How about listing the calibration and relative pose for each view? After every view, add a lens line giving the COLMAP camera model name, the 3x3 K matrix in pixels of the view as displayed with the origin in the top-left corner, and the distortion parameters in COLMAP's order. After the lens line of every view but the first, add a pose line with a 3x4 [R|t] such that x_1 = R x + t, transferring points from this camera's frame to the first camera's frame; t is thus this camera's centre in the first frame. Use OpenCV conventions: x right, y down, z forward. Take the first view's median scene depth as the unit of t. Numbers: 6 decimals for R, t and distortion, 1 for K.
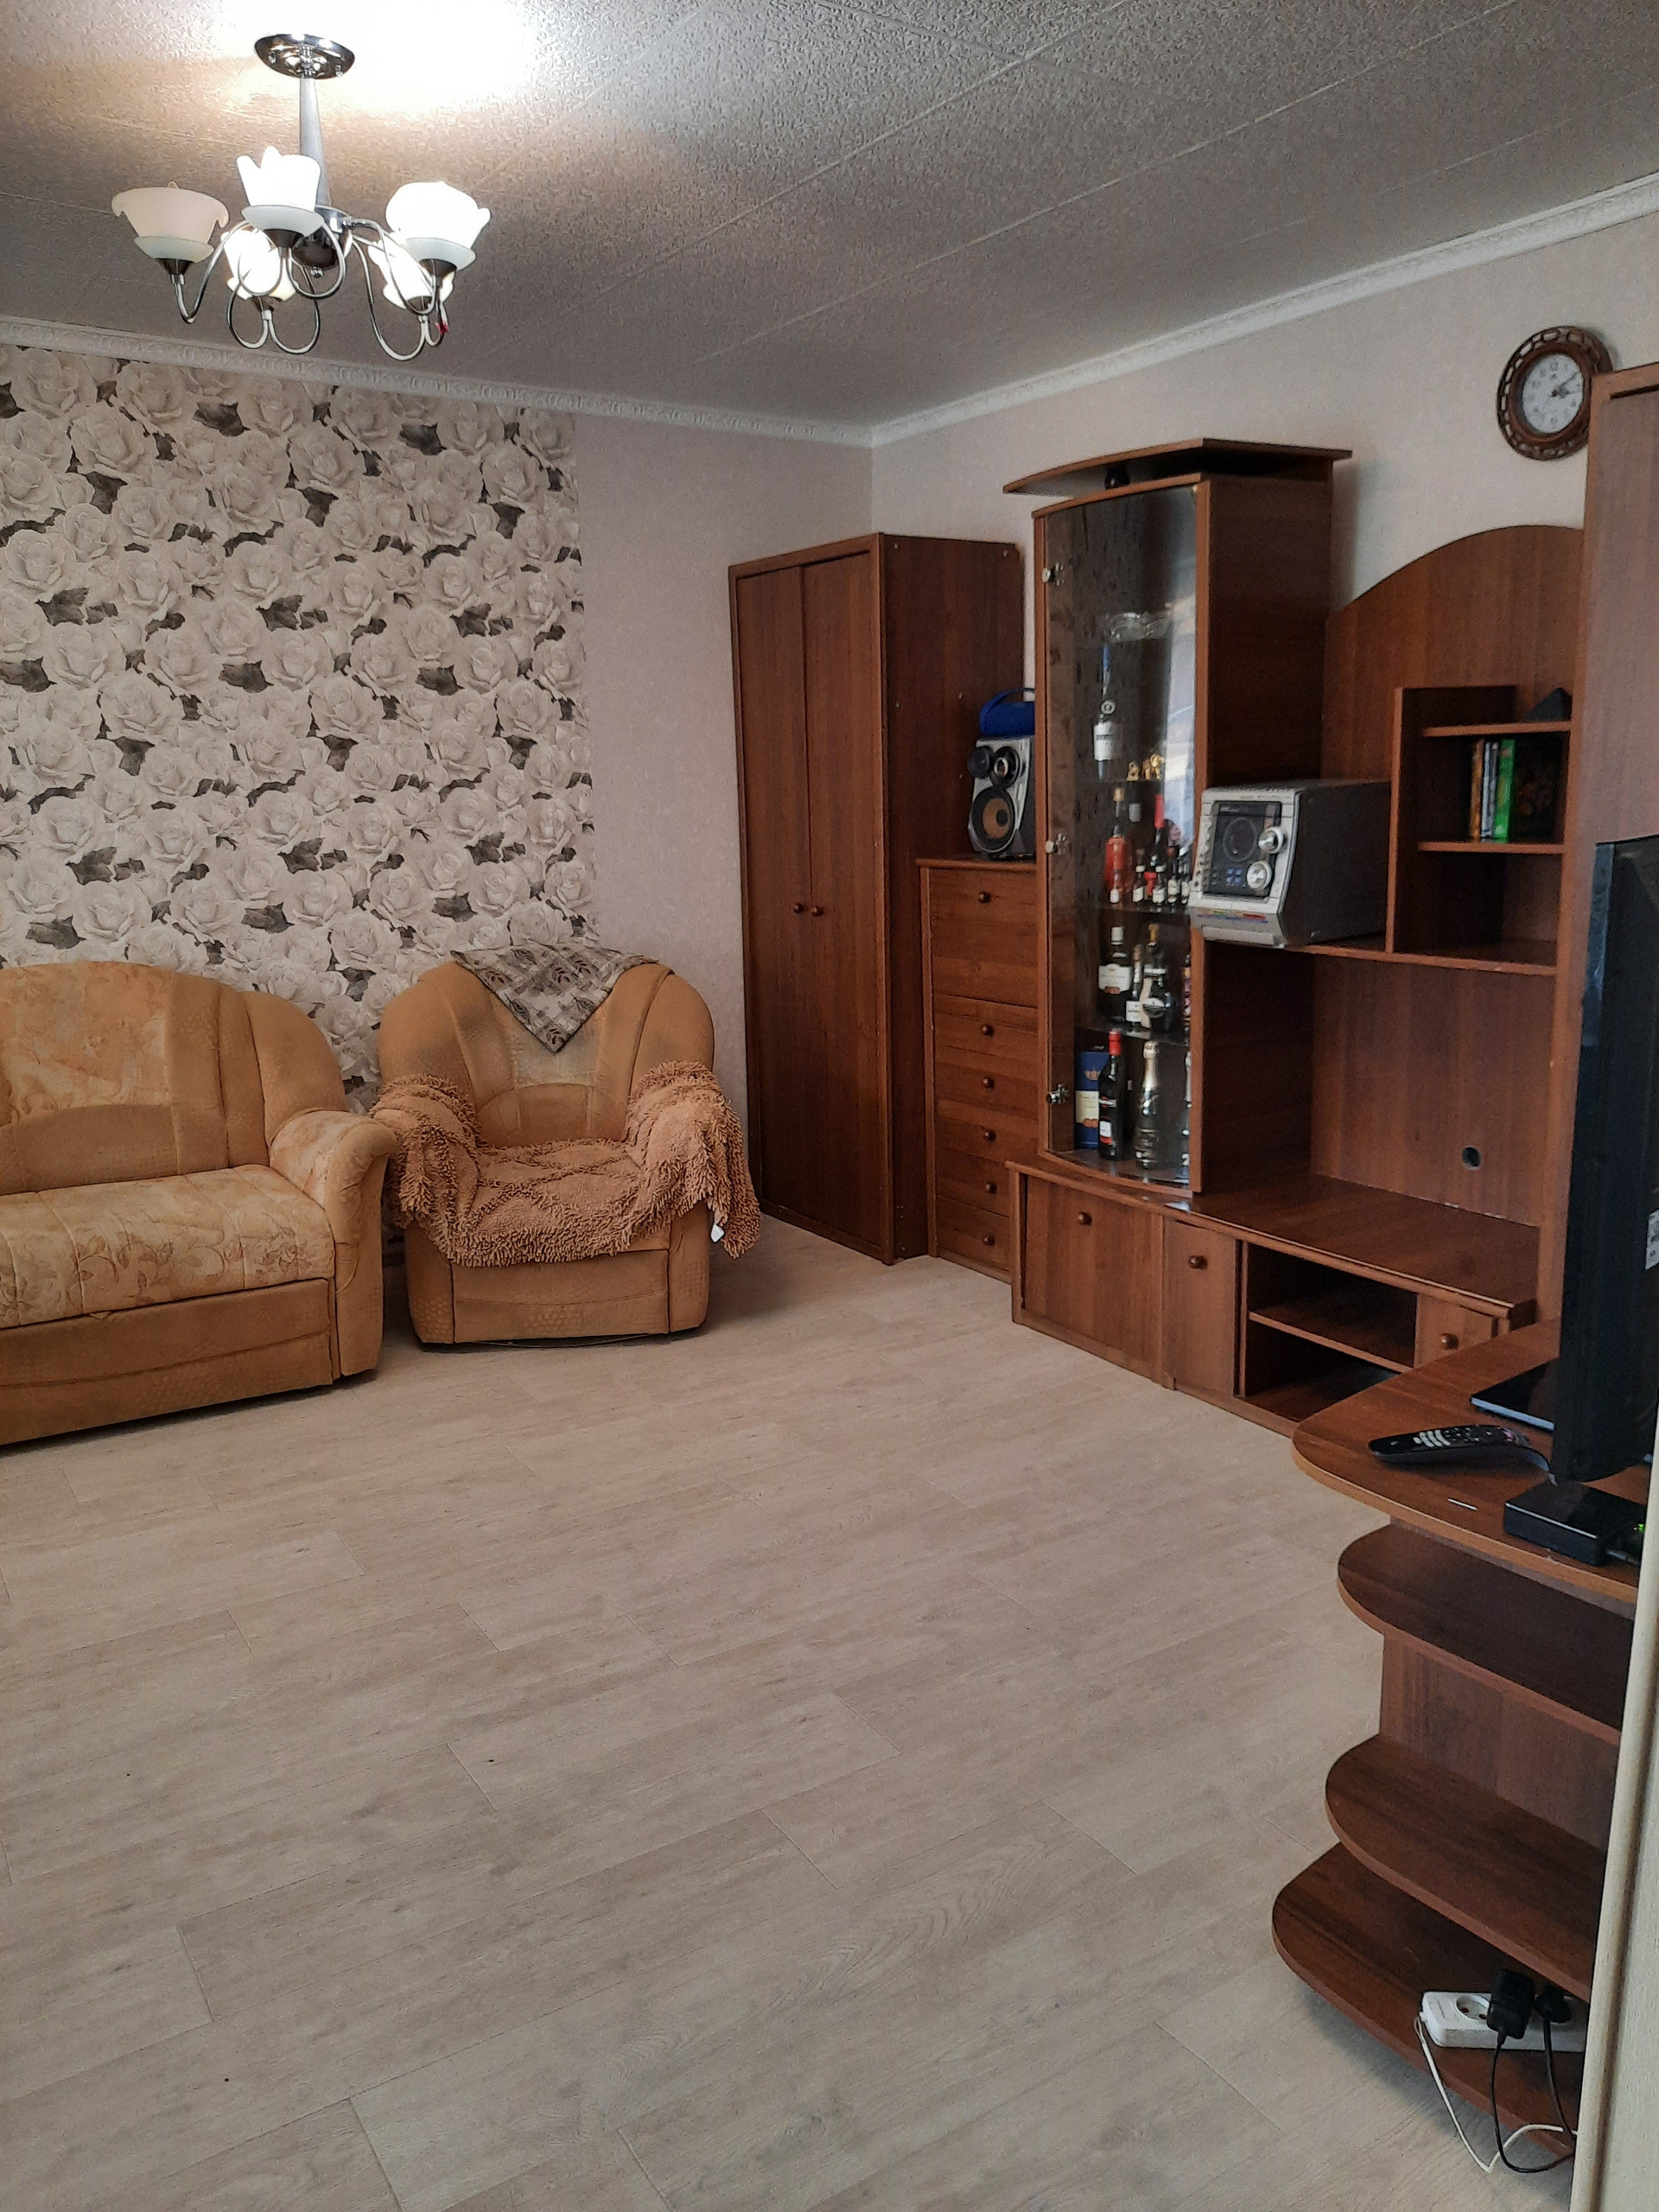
lens RADIAL K [[1619.6, 0, 805.0], [0, 1619.6, 1113.2], [0, 0, 1]] dist [0.035398, -0.040207]
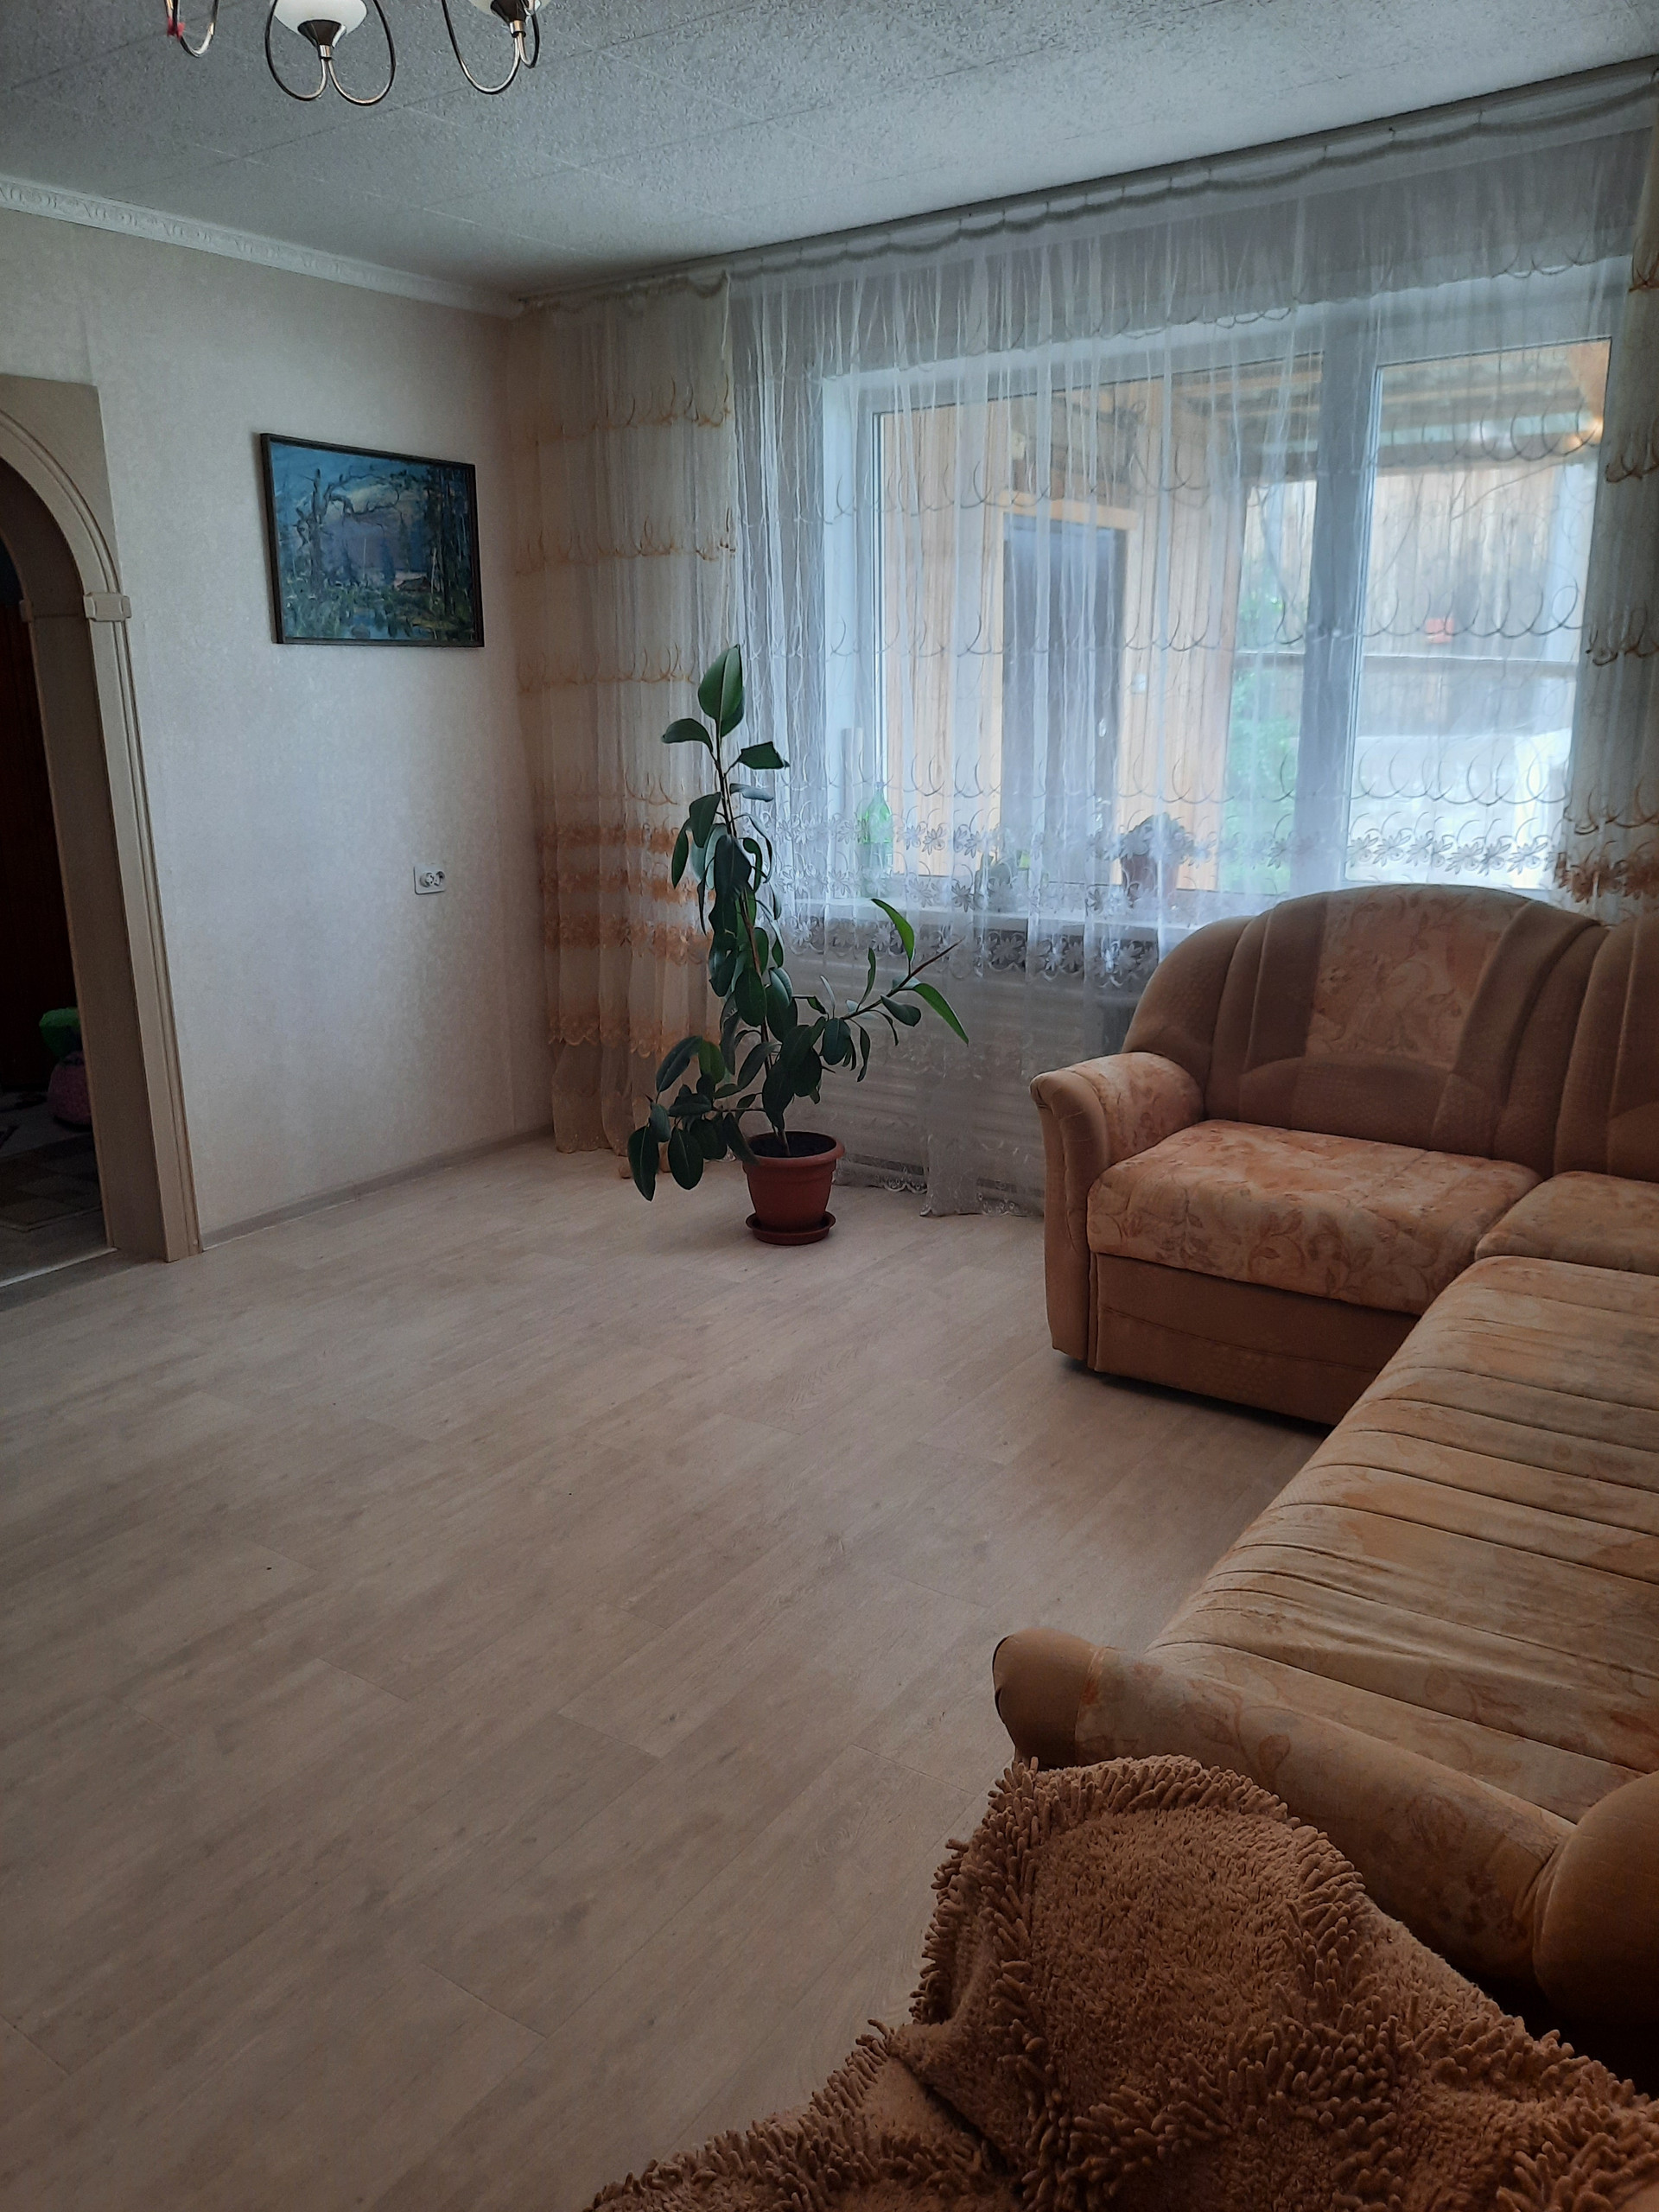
lens RADIAL K [[1619.6, 0, 805.0], [0, 1619.6, 1113.2], [0, 0, 1]] dist [0.035398, -0.040207]
pose [[-0.921497, 0.142071, -0.361469, -0.158552], [-0.036586, 0.894803, 0.444961, -0.375156], [0.386659, 0.423254, -0.819360, 1.788812]]
